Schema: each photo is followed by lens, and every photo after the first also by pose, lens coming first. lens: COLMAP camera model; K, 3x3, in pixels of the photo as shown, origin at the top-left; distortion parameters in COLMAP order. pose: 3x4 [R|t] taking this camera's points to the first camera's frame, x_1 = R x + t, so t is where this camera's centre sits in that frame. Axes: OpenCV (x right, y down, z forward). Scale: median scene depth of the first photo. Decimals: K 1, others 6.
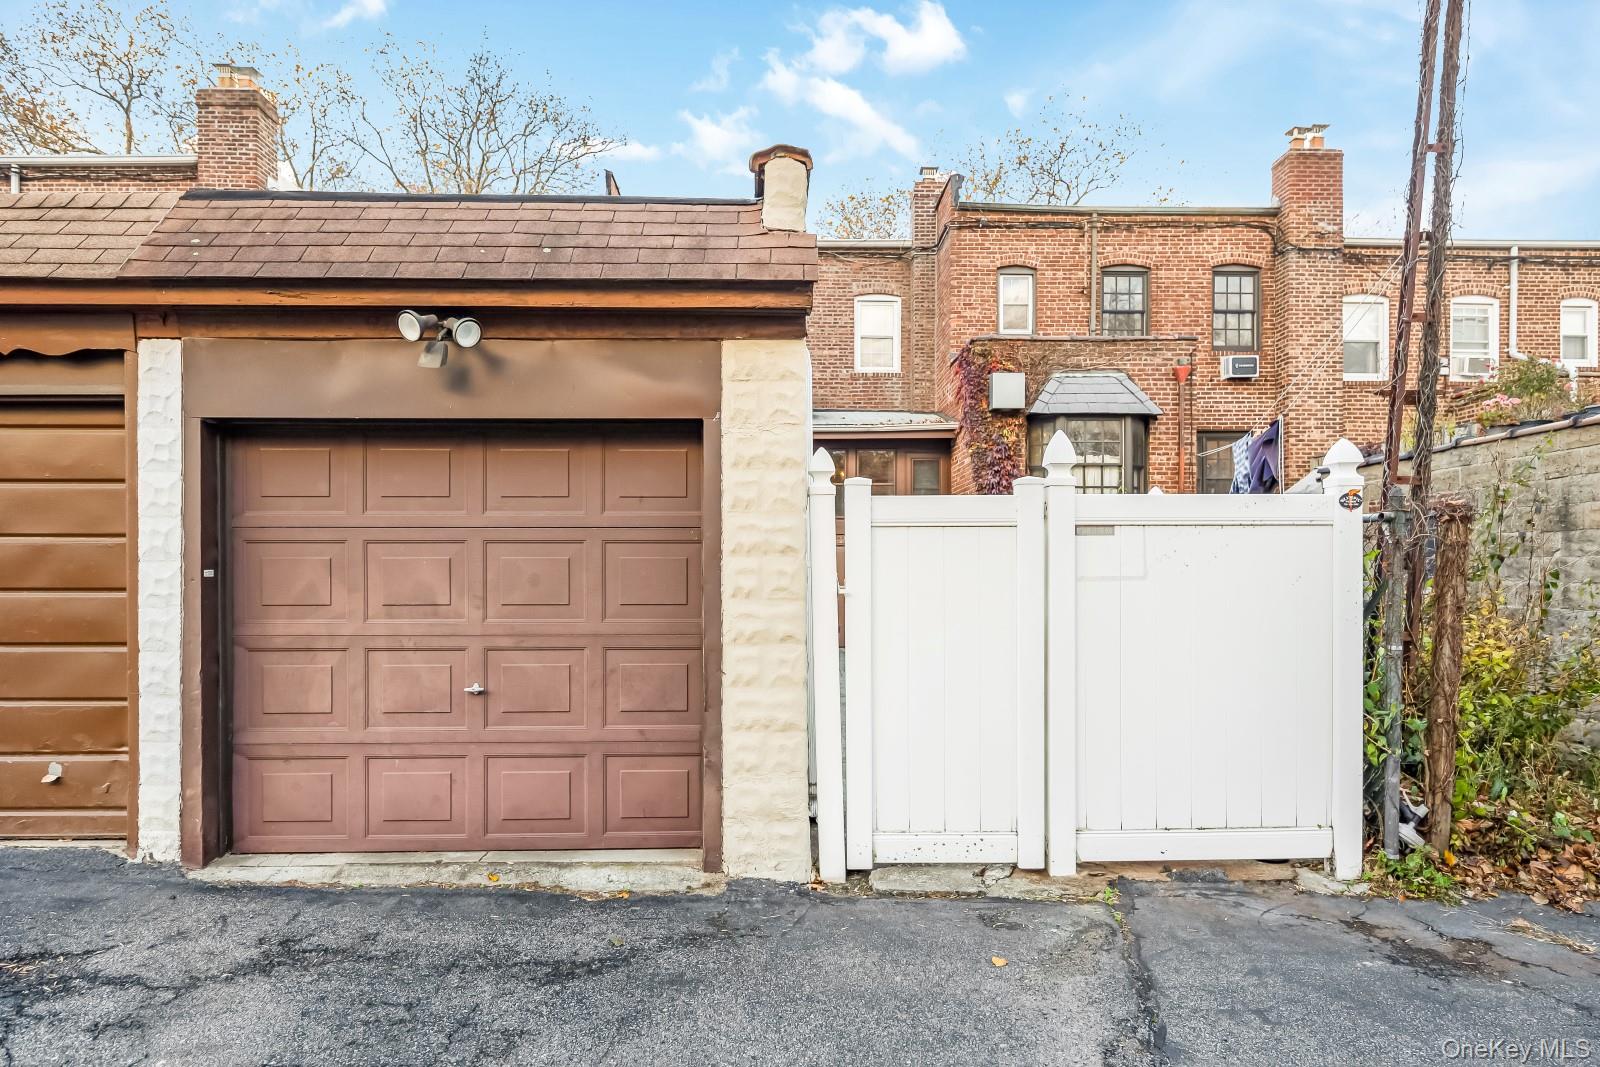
lens RADIAL K [[914.6, 0, 799.0], [0, 914.6, 568.7], [0, 0, 1]] dist [-0.003132, -0.001660]
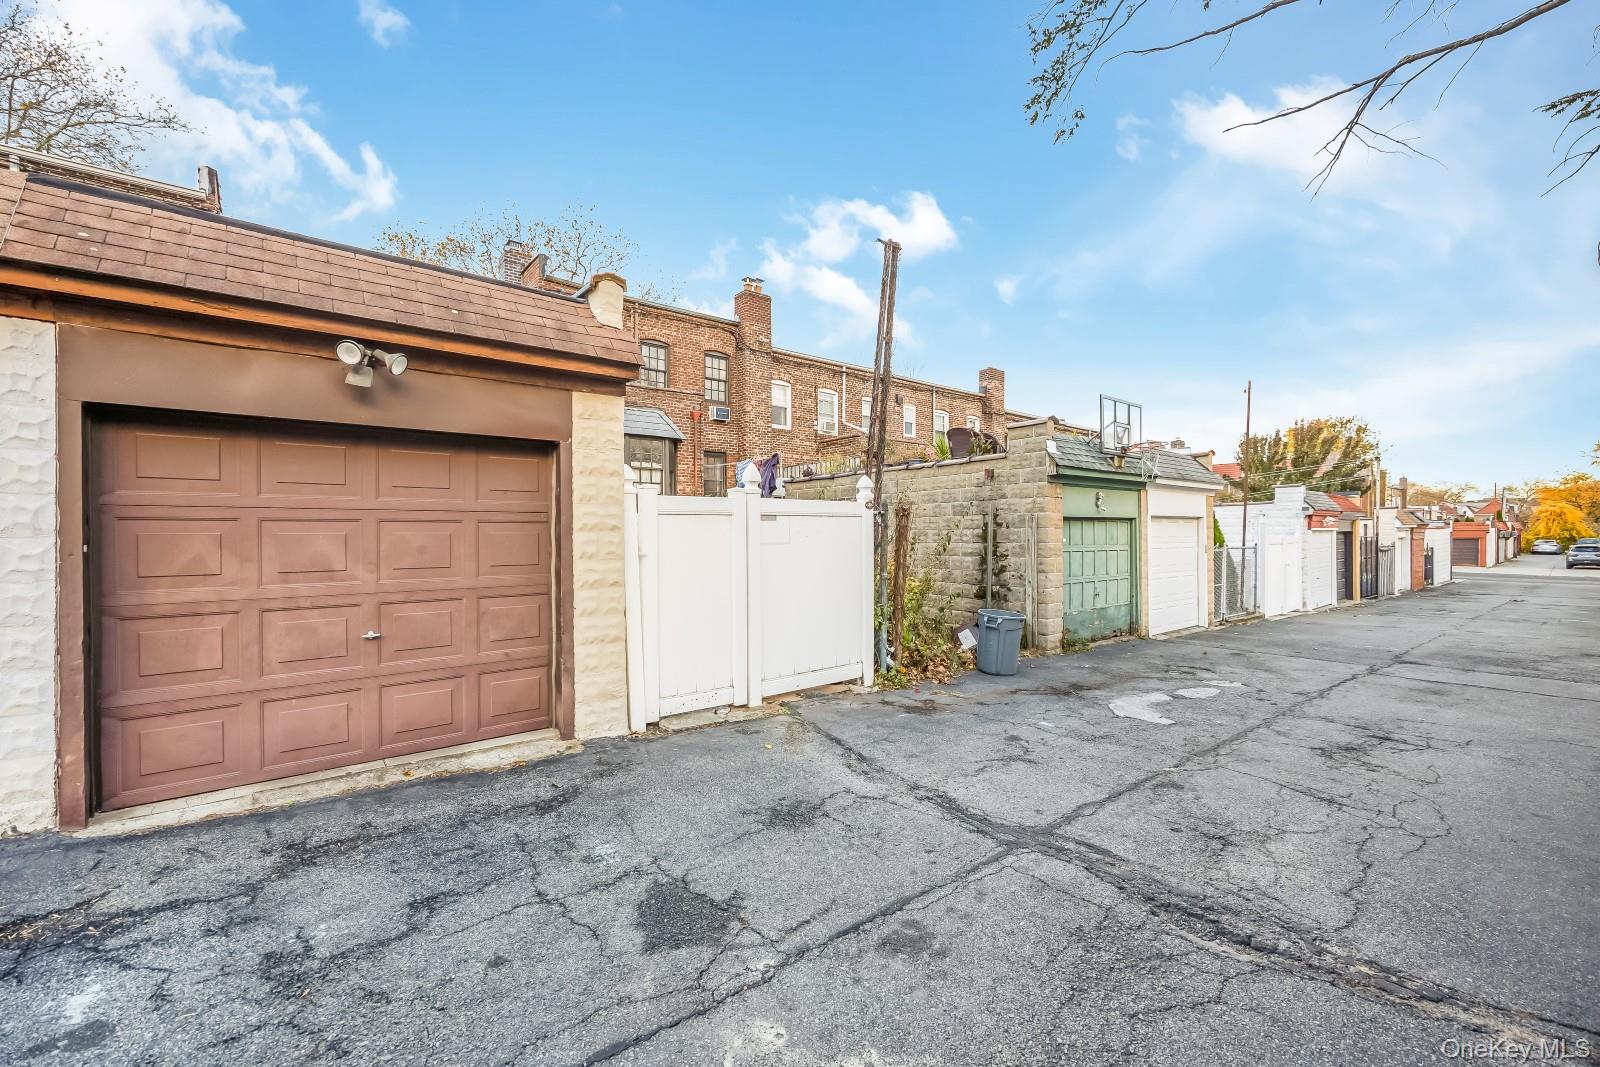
lens RADIAL K [[649.2, 0, 795.2], [0, 649.2, 530.9], [0, 0, 1]] dist [-0.002767, -0.000117]
pose [[0.798165, 0.000285, 0.602439, -0.437703], [0.002332, 0.999991, -0.003563, -0.010710], [-0.602435, 0.004248, 0.798157, -0.090145]]
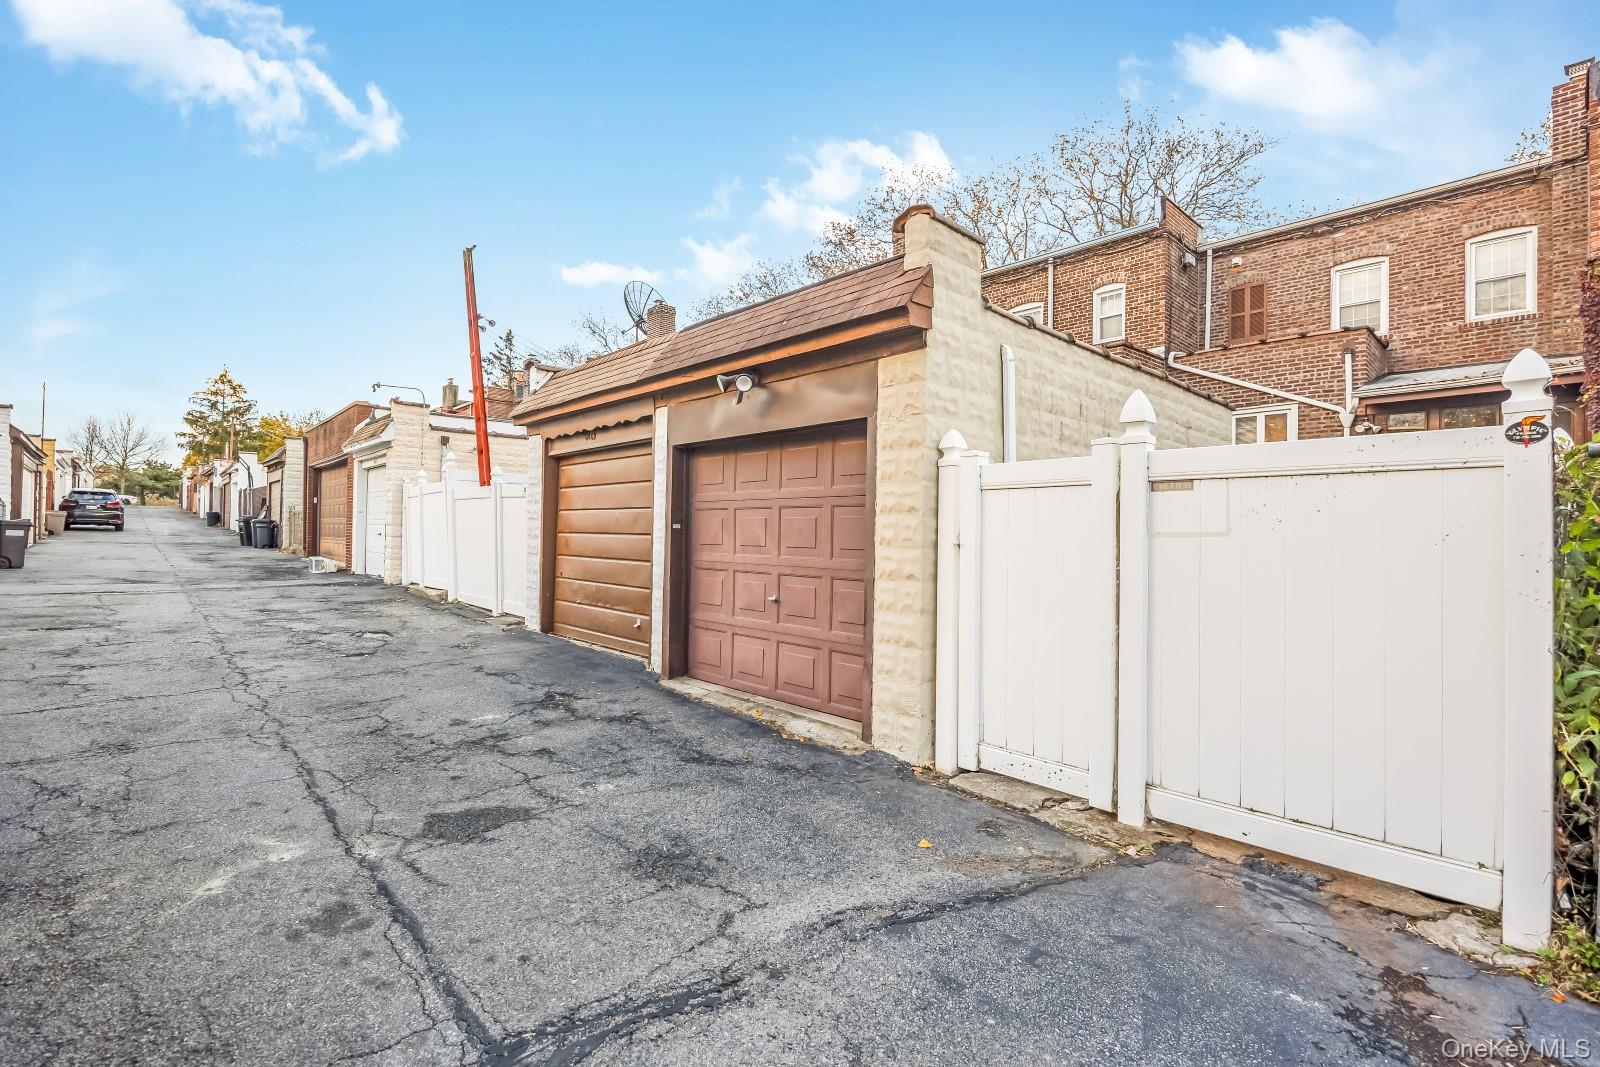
lens RADIAL K [[727.2, 0, 798.0], [0, 727.2, 524.7], [0, 0, 1]] dist [-0.014259, 0.000220]
pose [[0.661080, 0.000638, -0.750315, 0.657418], [-0.016557, 0.999769, -0.013737, 0.018129], [0.750133, 0.021504, 0.660938, 0.182824]]
